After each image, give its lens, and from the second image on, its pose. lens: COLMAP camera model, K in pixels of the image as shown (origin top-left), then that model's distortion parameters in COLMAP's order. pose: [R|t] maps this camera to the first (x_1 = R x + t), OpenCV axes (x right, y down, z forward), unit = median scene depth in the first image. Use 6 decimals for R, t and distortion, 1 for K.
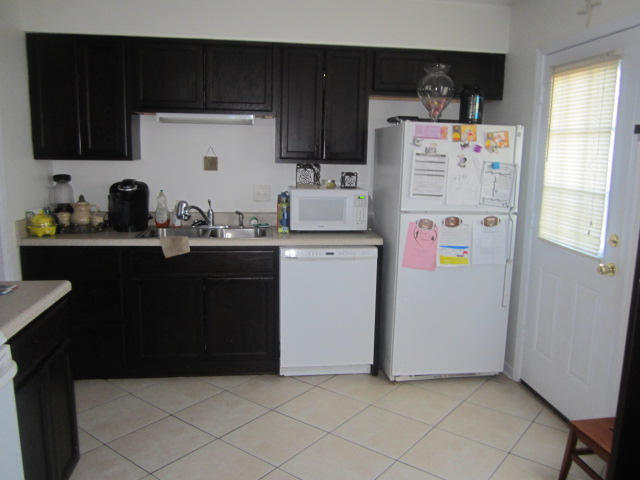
lens RADIAL K [[523.6, 0, 325.0], [0, 523.6, 240.4], [0, 0, 1]] dist [-0.047466, -0.000418]
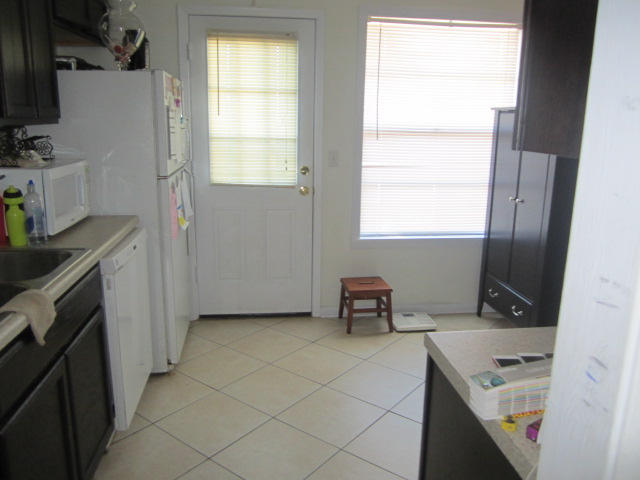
lens RADIAL K [[523.6, 0, 325.0], [0, 523.6, 240.4], [0, 0, 1]] dist [-0.047466, -0.000418]
pose [[-0.002917, -0.240019, 0.970764, -0.834510], [0.141676, 0.960876, 0.238000, -0.141447], [-0.989909, 0.138229, 0.031202, 0.862308]]
